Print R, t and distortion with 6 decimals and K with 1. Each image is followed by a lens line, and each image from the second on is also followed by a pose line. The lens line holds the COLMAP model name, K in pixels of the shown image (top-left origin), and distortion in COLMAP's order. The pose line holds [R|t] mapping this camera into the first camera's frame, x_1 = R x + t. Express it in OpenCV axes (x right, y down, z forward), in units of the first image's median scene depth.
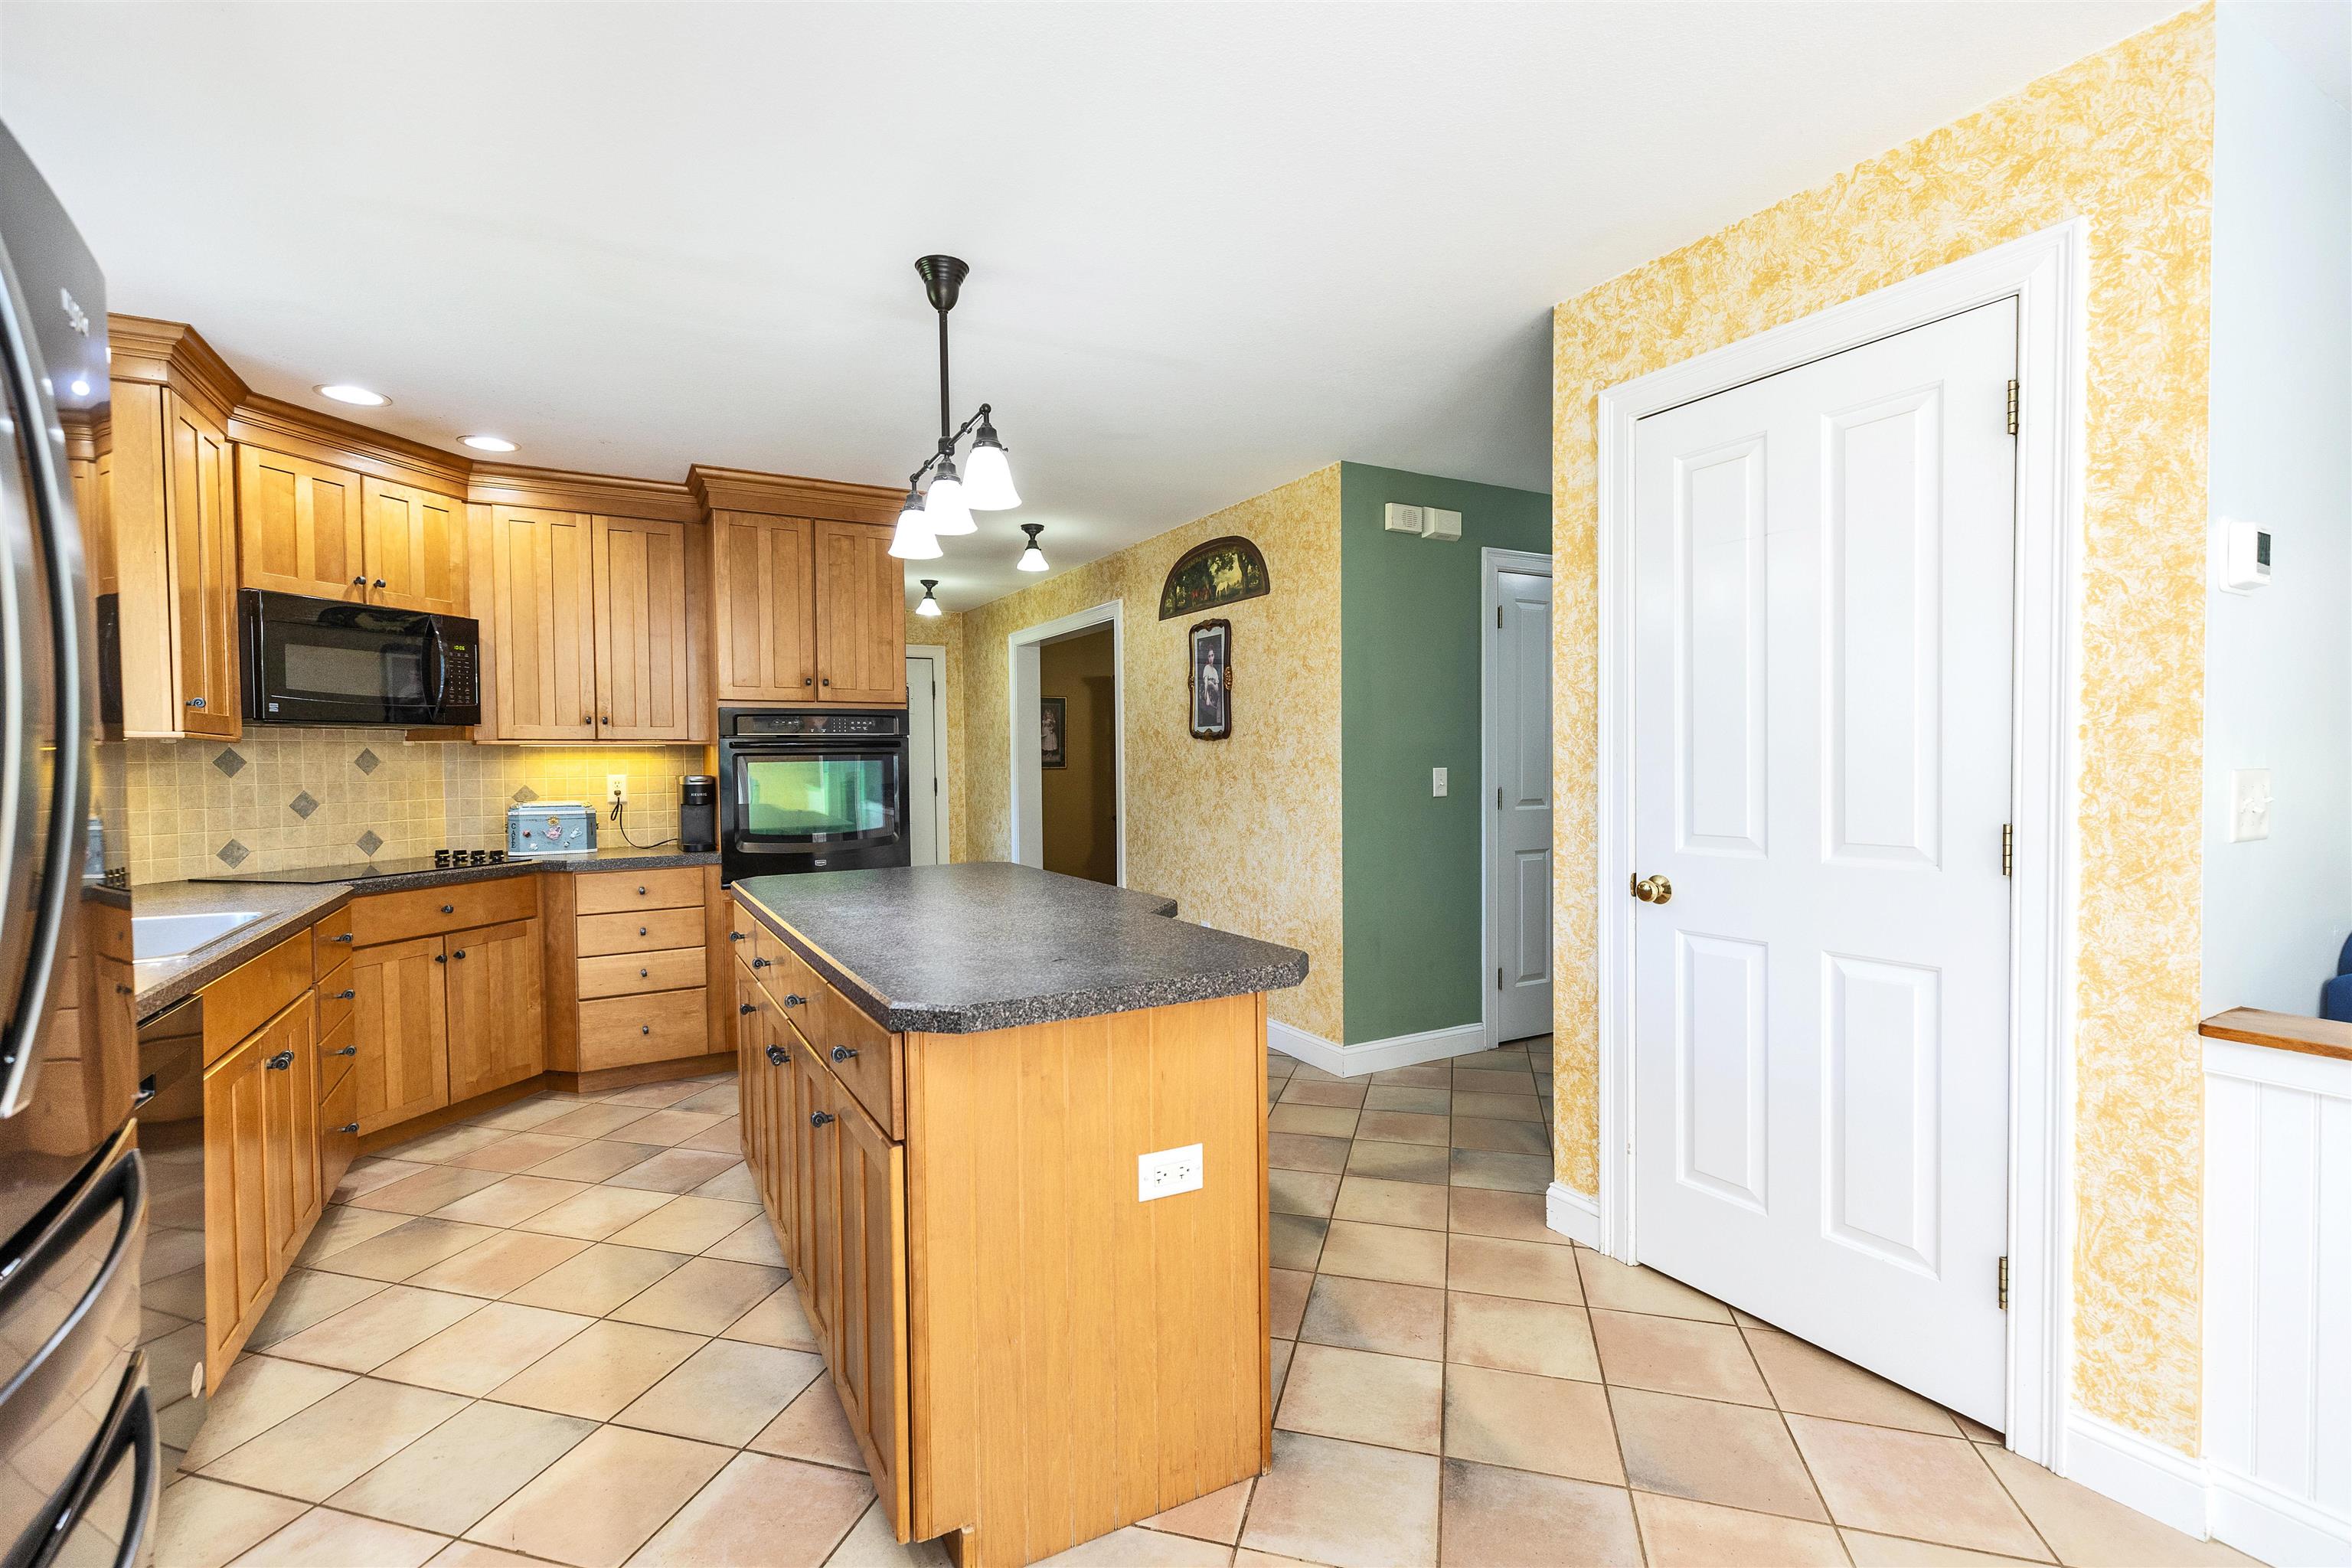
lens RADIAL K [[1041.7, 0, 1168.9], [0, 1041.7, 781.1], [0, 0, 1]] dist [0.002748, 0.000248]
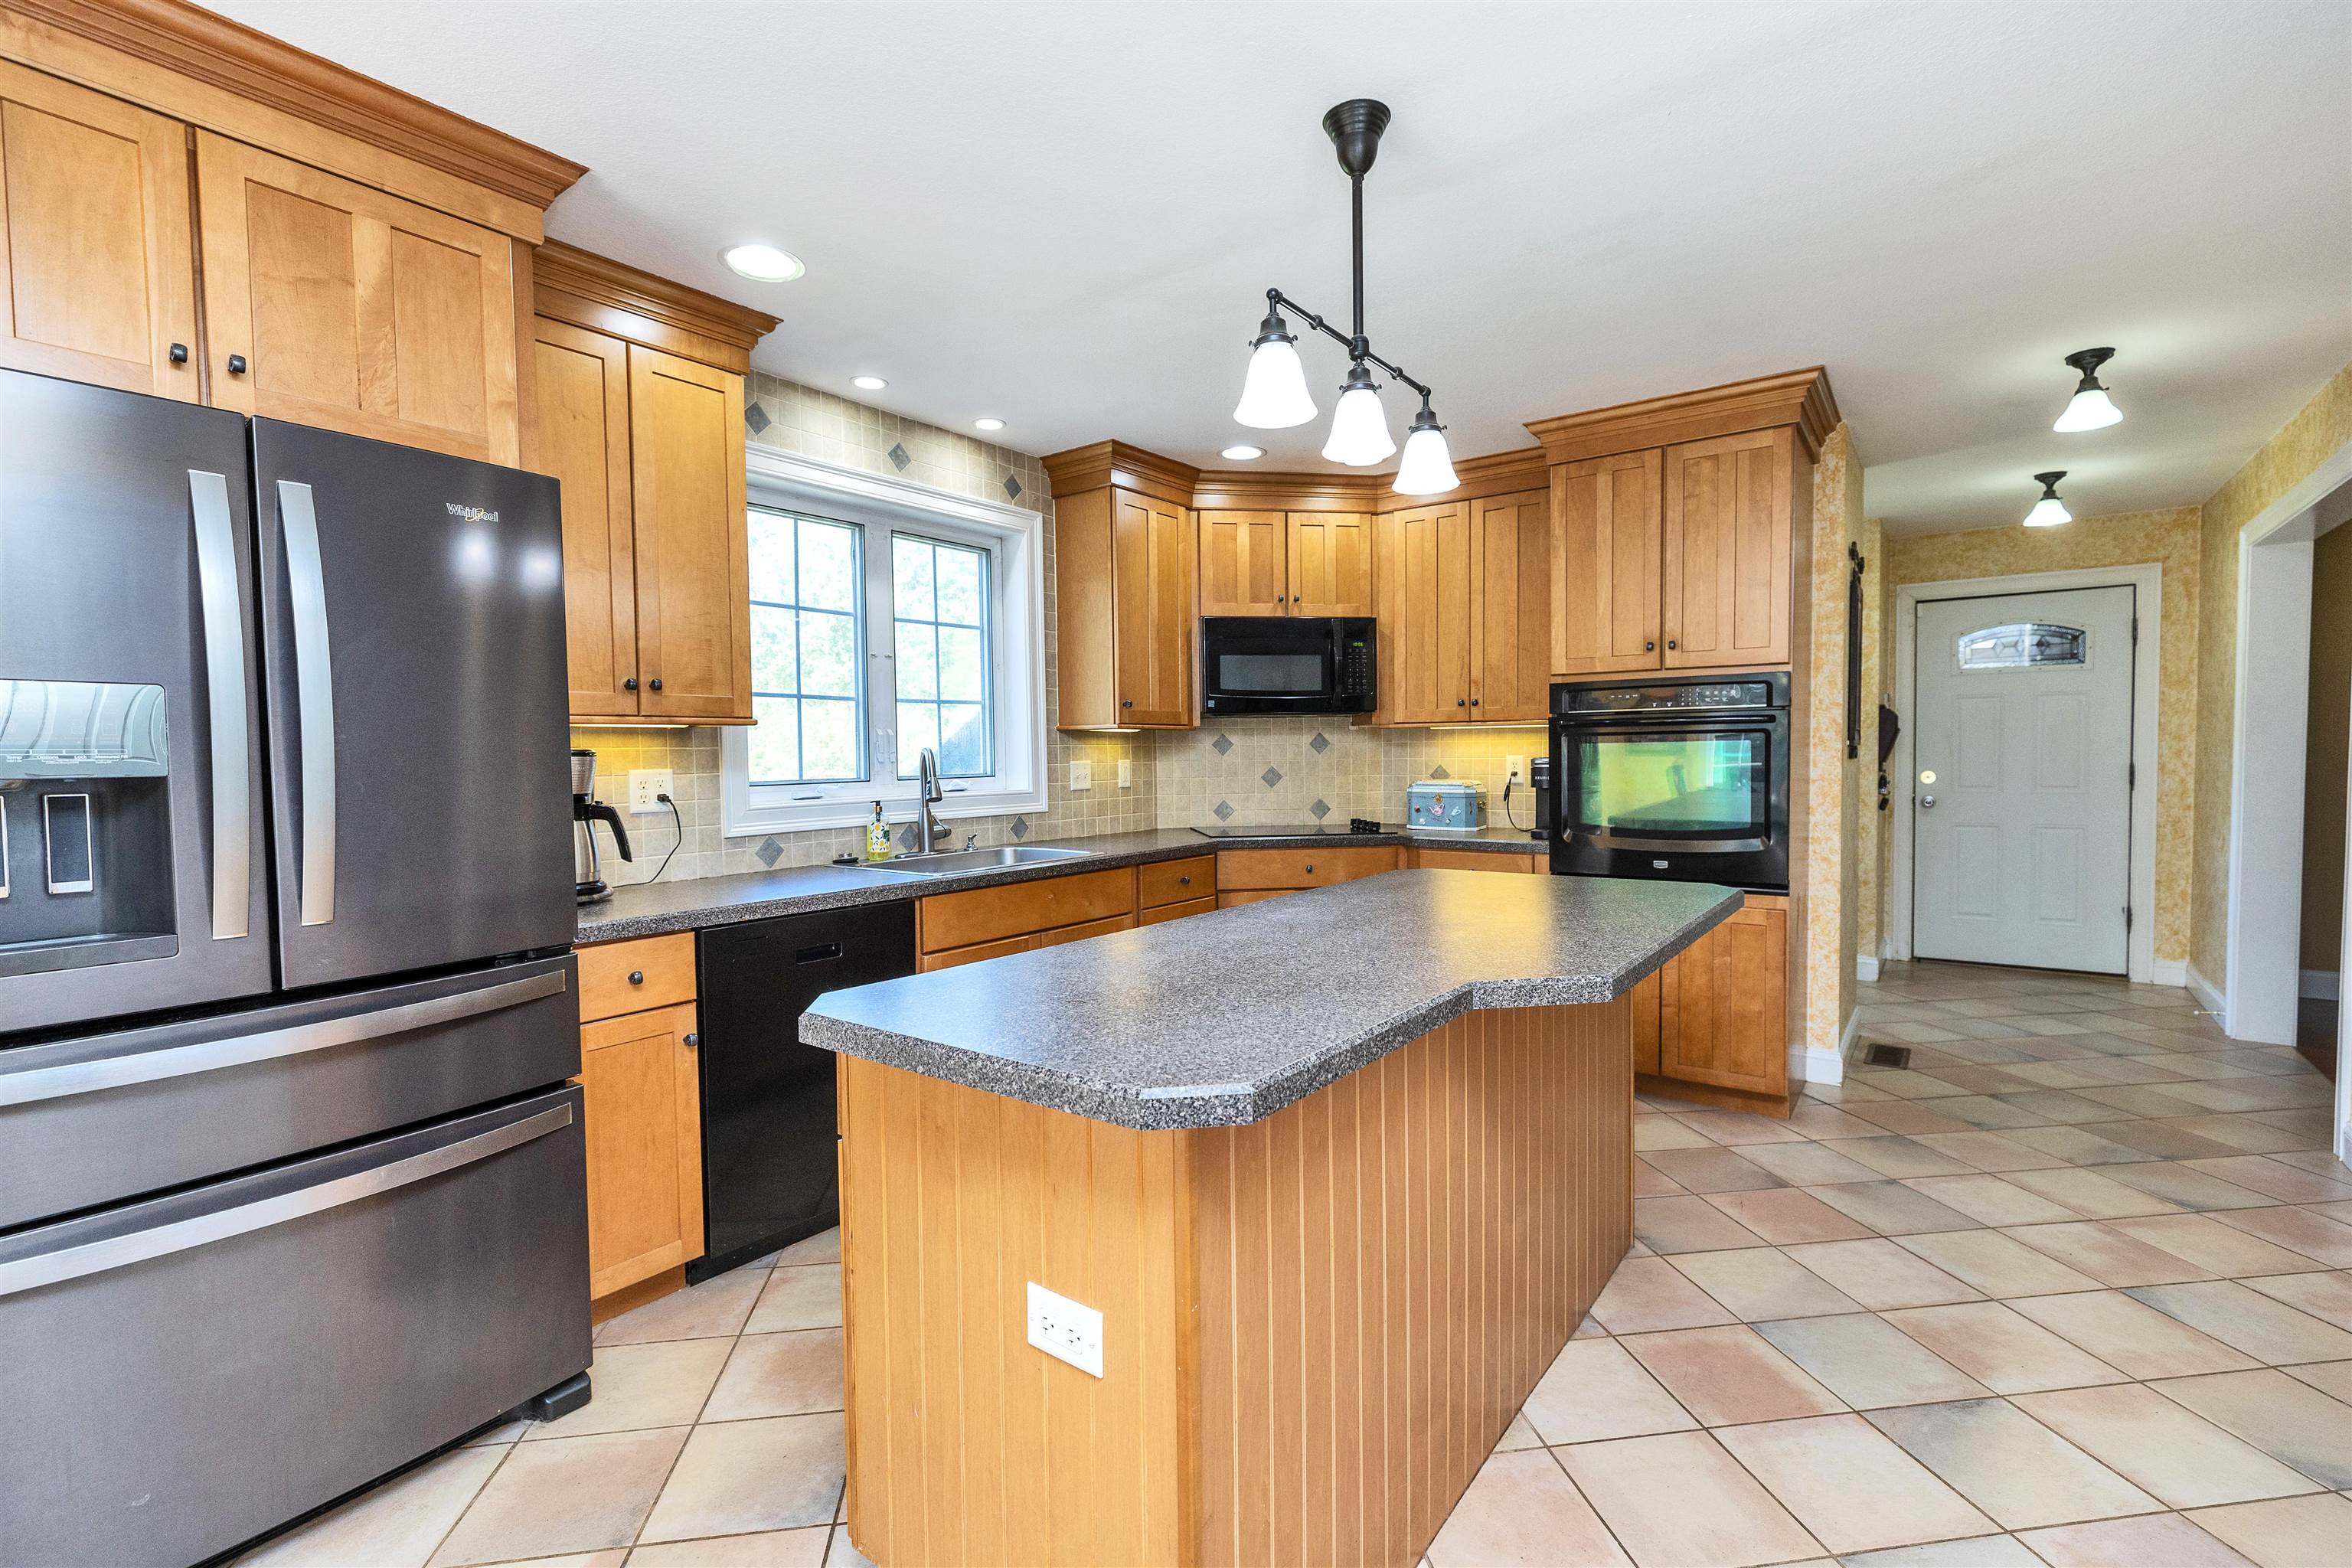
lens RADIAL K [[1044.5, 0, 1176.4], [0, 1044.5, 792.6], [0, 0, 1]] dist [0.001701, -0.000071]
pose [[0.402846, 0.042373, -0.914286, 0.283930], [-0.012430, 0.999089, 0.040826, -0.008503], [0.915183, -0.005082, 0.403006, 0.333558]]
